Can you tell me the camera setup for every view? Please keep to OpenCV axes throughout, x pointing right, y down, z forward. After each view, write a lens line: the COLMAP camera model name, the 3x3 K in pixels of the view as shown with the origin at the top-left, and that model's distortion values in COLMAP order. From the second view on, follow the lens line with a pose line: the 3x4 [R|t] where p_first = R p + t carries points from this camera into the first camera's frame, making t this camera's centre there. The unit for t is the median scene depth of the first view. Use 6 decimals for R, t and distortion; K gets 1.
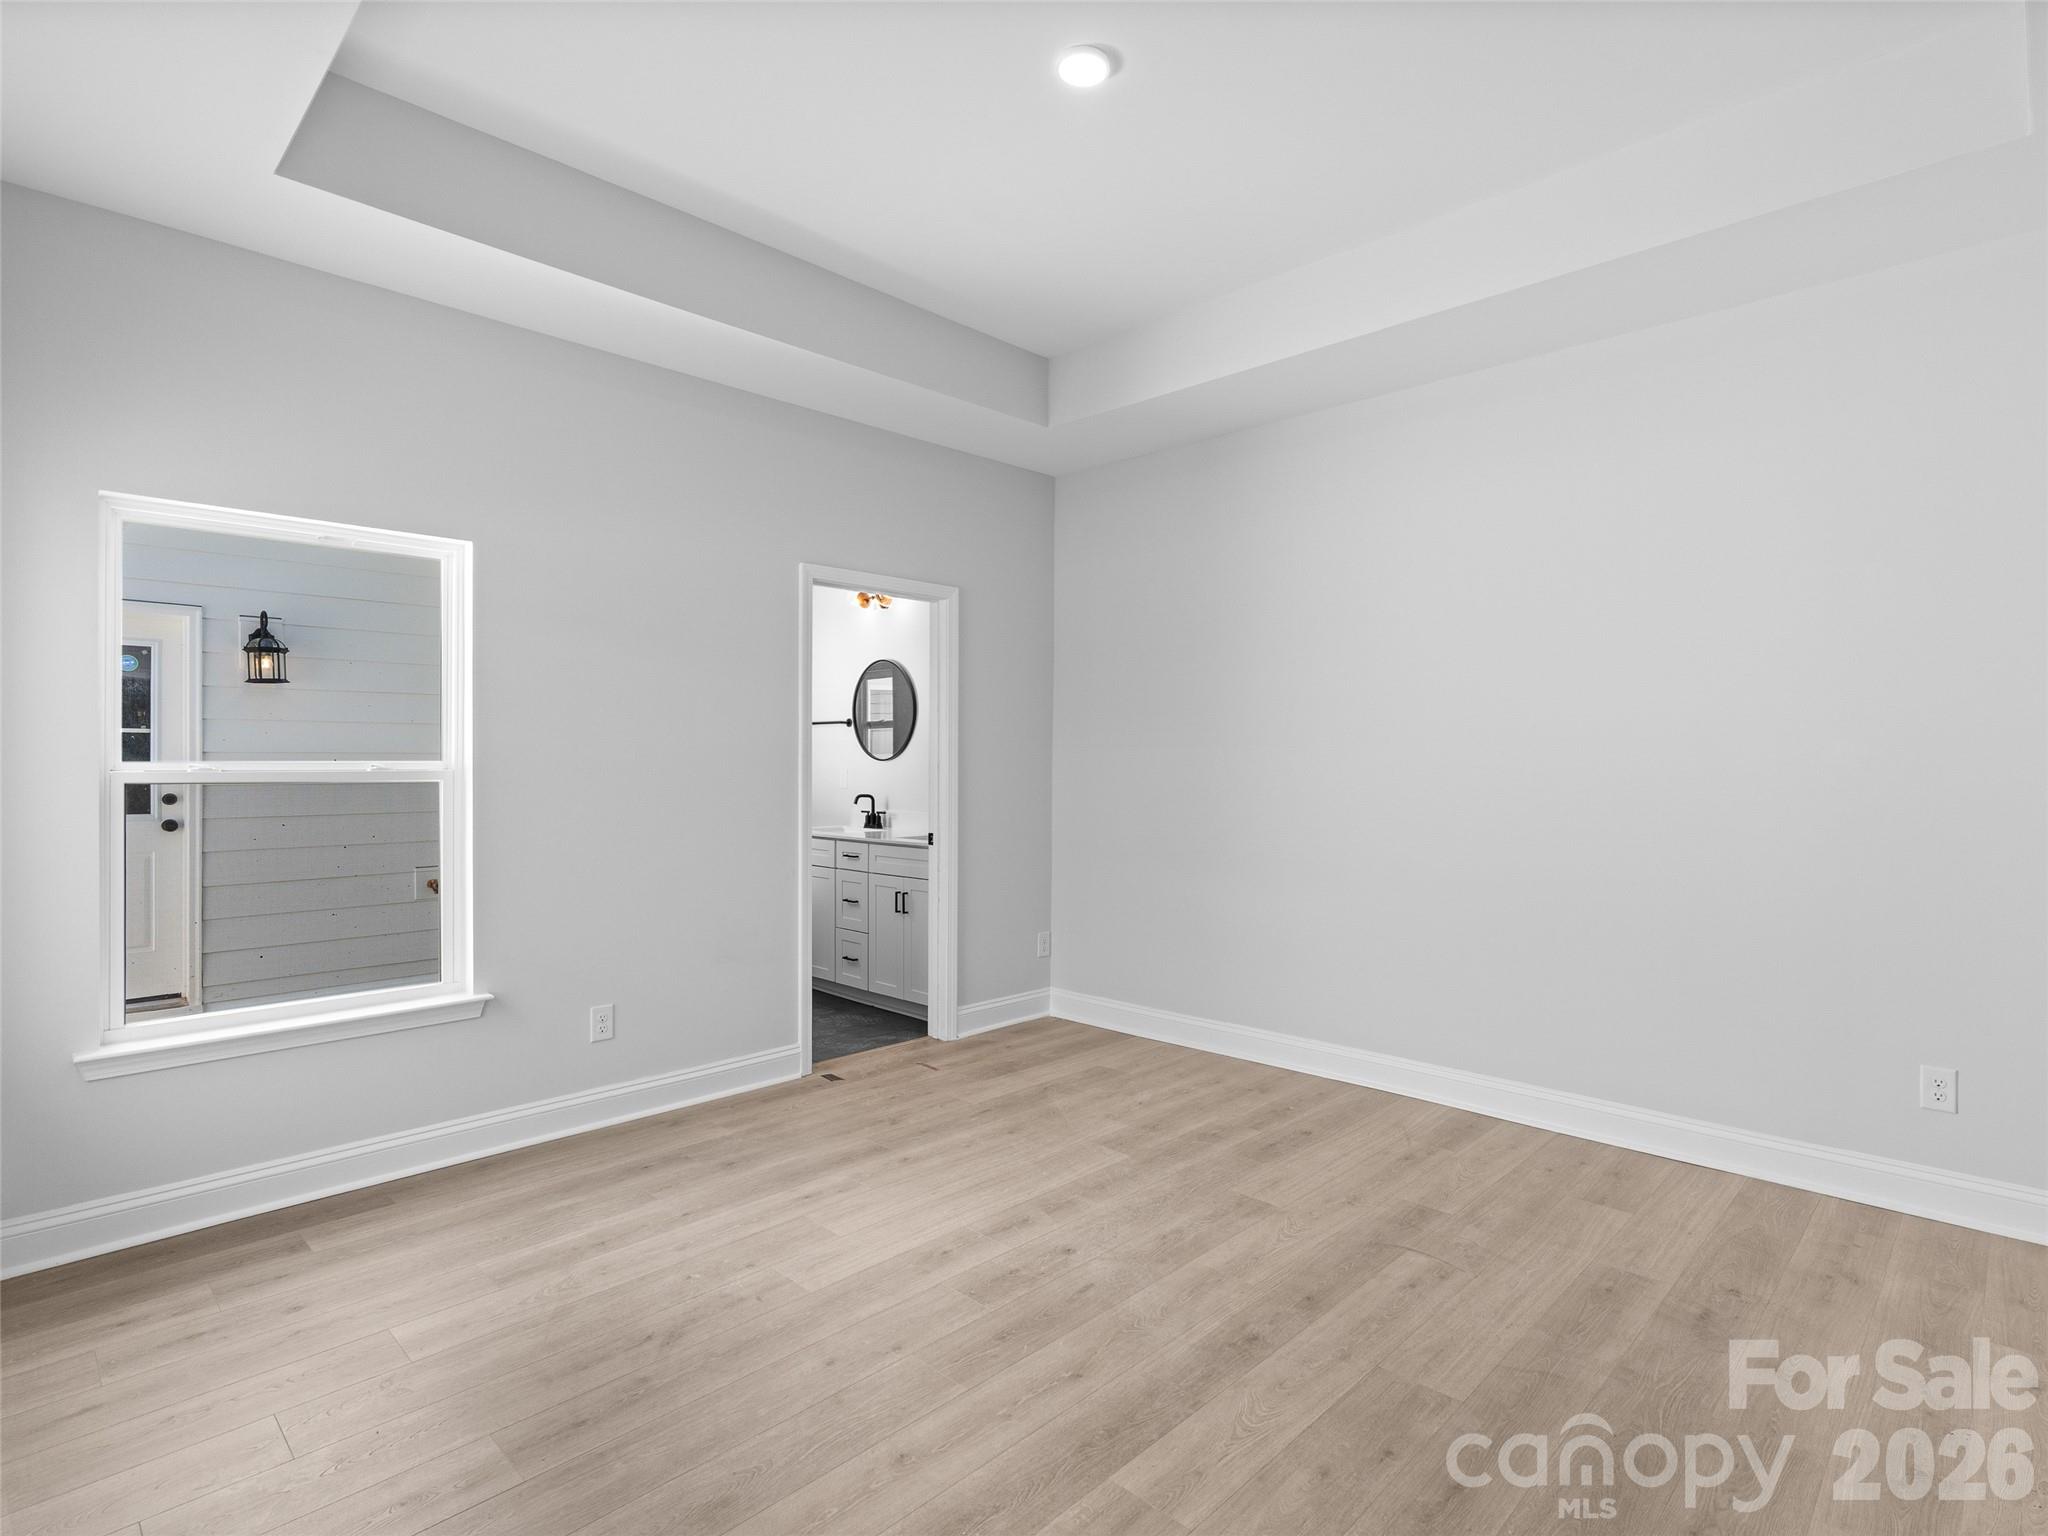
lens RADIAL K [[1033.2, 0, 1048.8], [0, 1033.2, 772.0], [0, 0, 1]] dist [-0.002206, 0.000358]
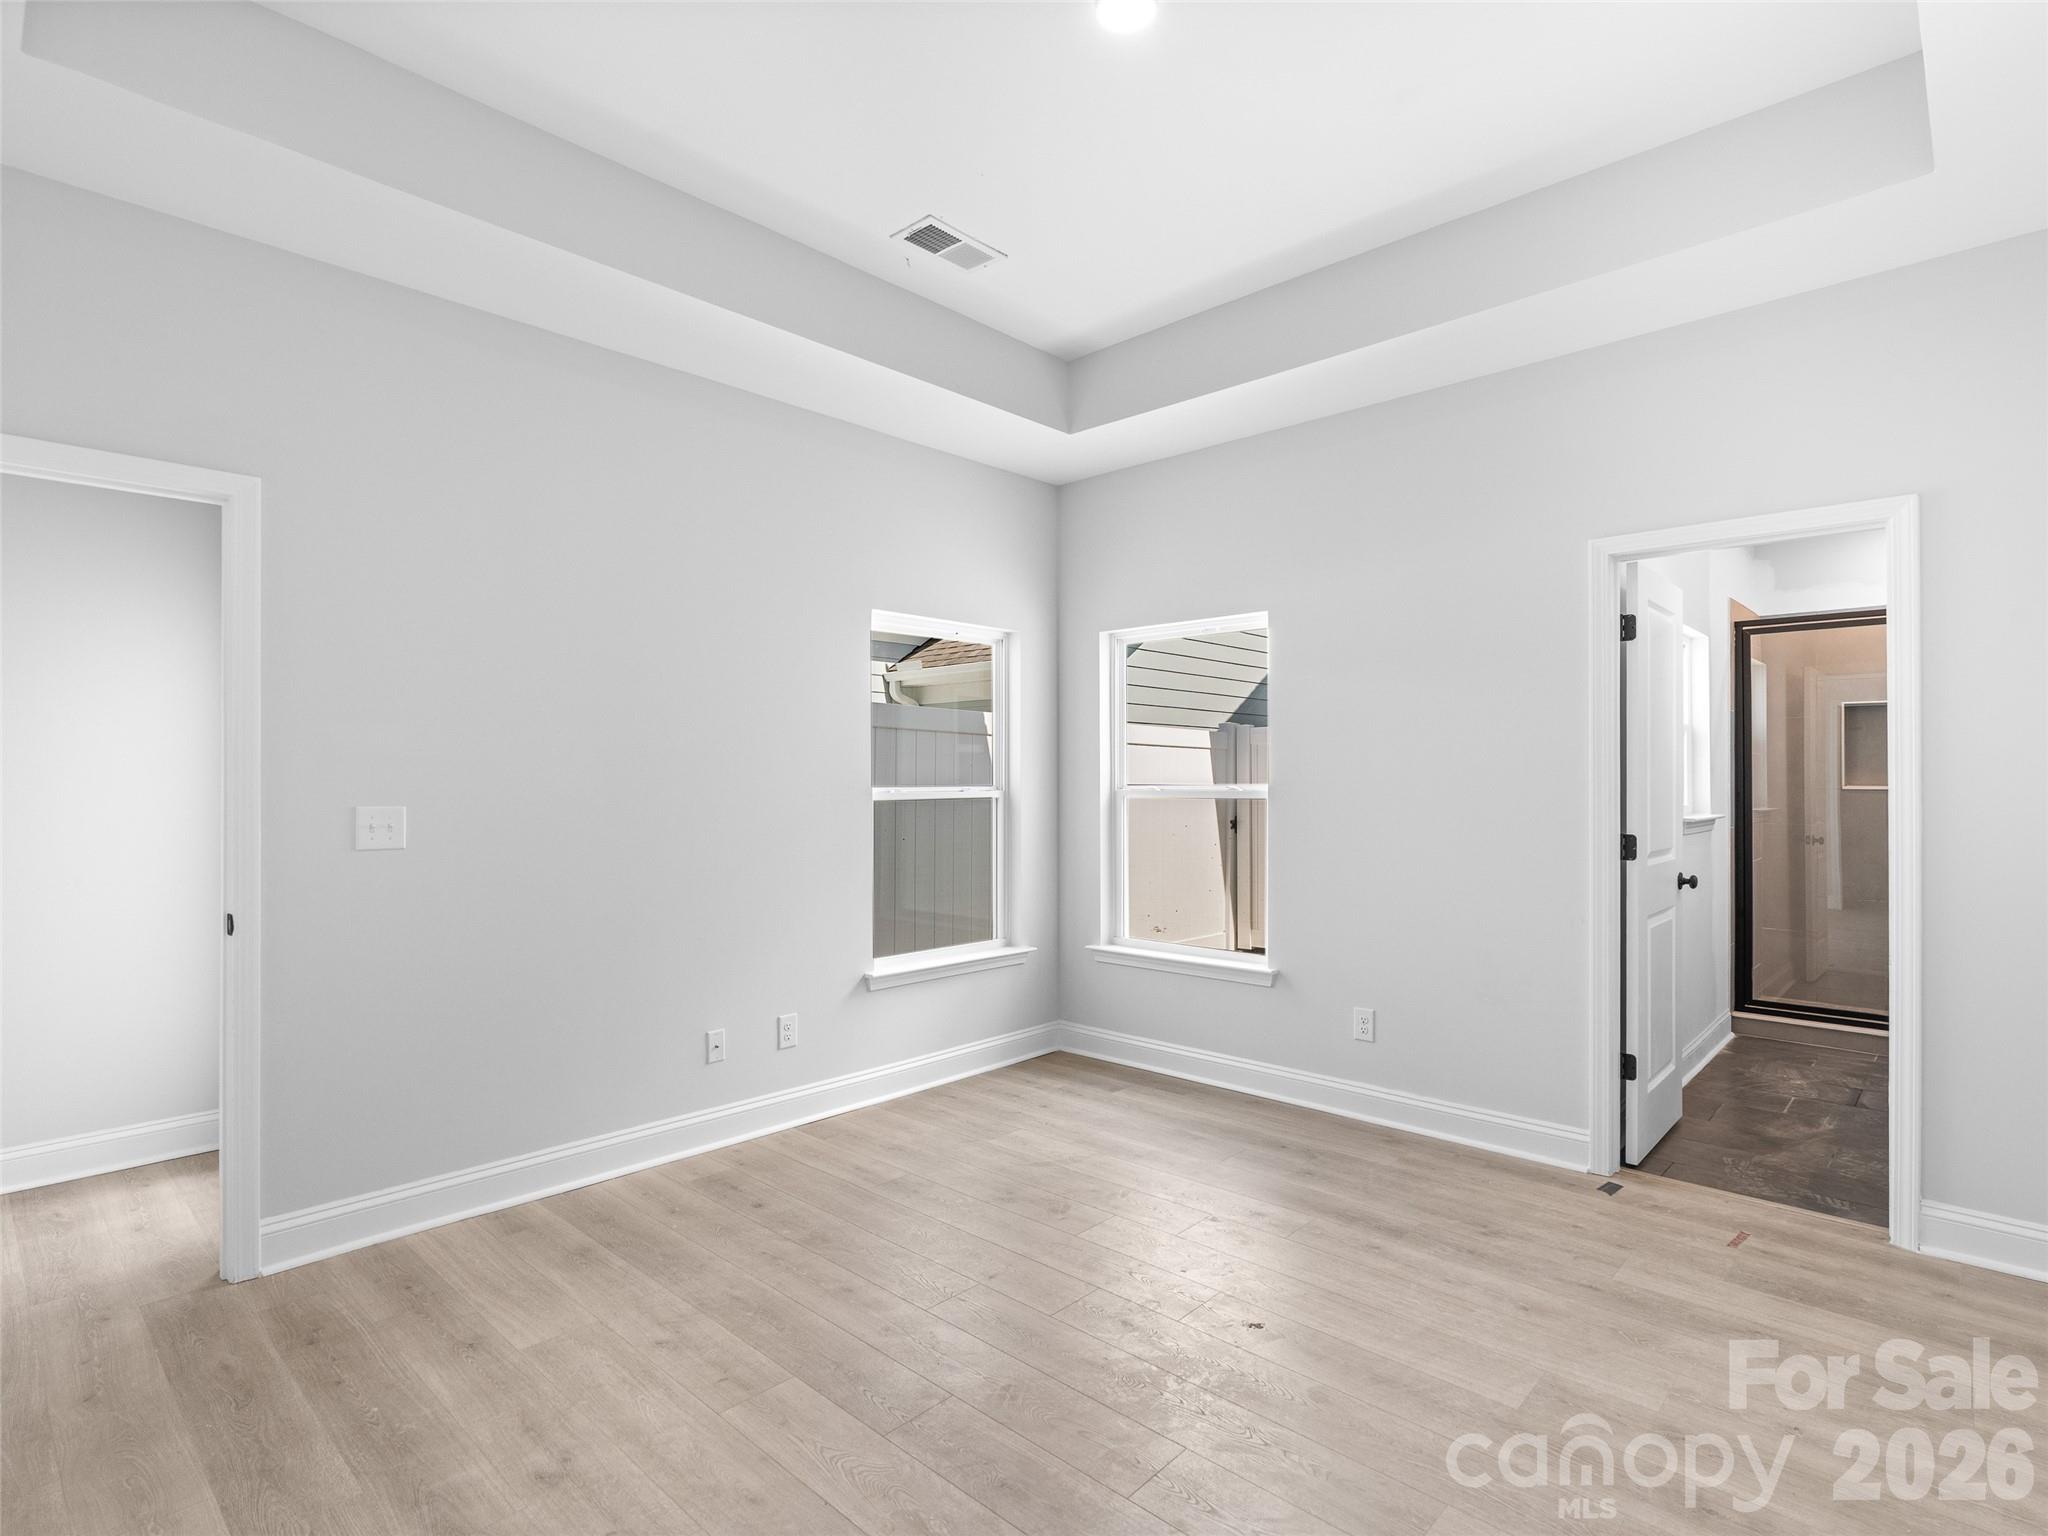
lens RADIAL K [[1033.2, 0, 1048.8], [0, 1033.2, 772.0], [0, 0, 1]] dist [-0.002206, 0.000358]
pose [[0.026727, -0.012206, -0.999568, 0.747462], [-0.009975, 0.999872, -0.012477, -0.006480], [0.999593, 0.010305, 0.026602, 0.733847]]
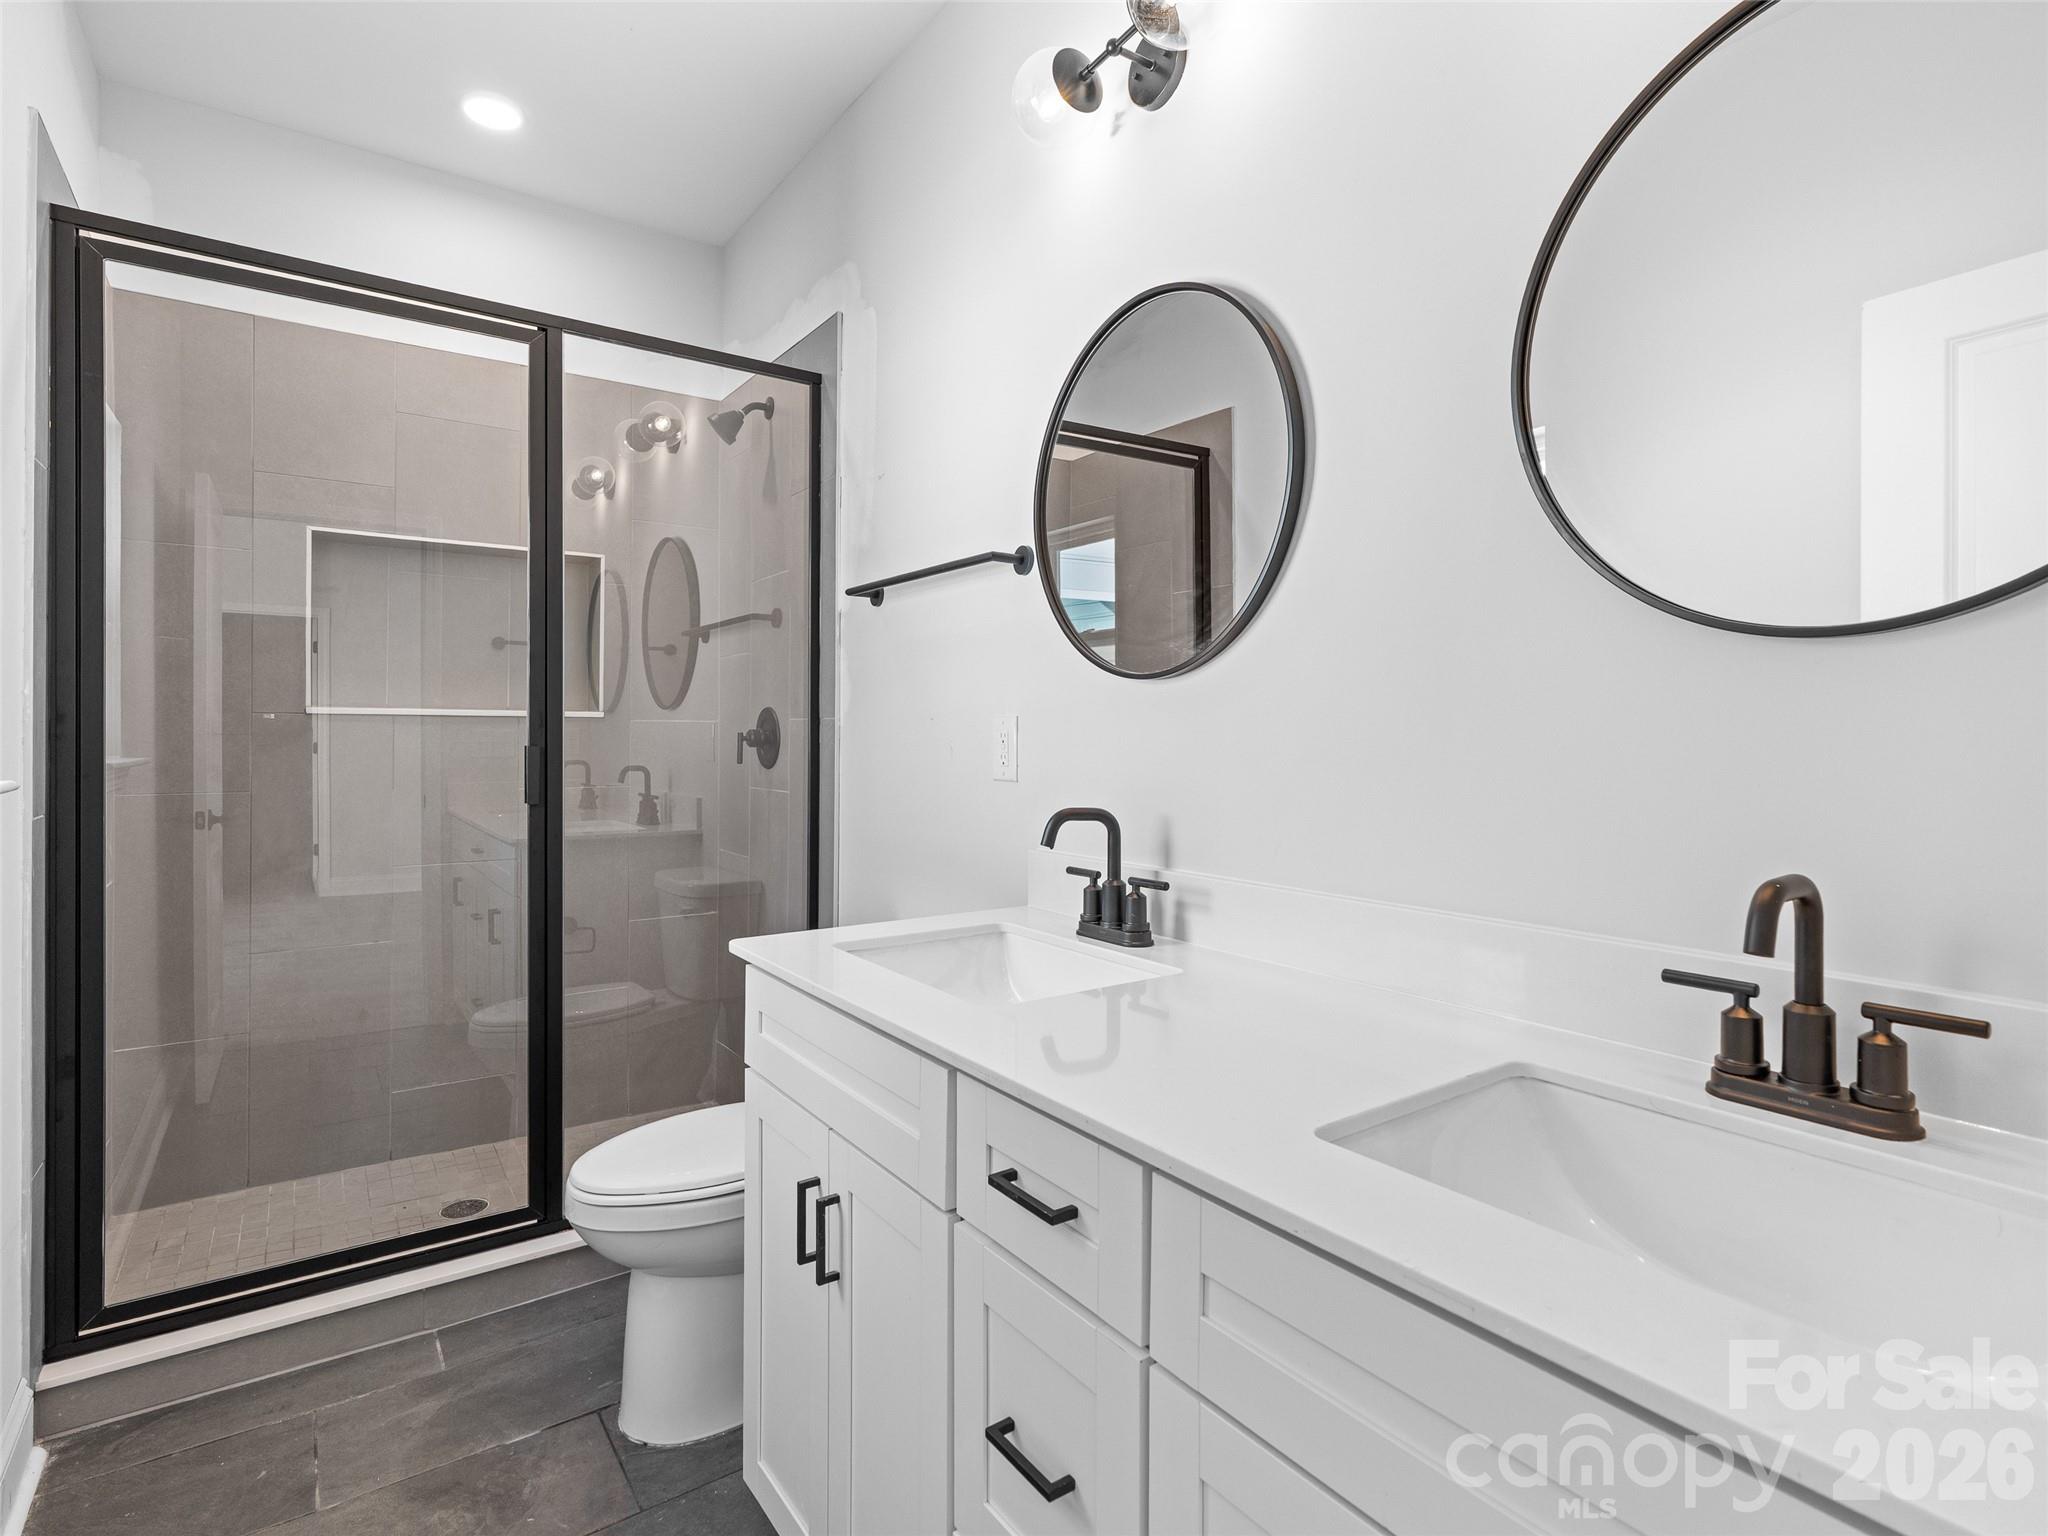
lens RADIAL K [[1032.7, 0, 1021.6], [0, 1032.7, 739.4], [0, 0, 1]] dist [-0.000084, 0.000103]
pose [[0.981900, -0.000238, -0.189402, -0.281113], [-0.000621, 0.999990, -0.004476, 0.010788], [0.189401, 0.004513, 0.981889, 1.448465]]
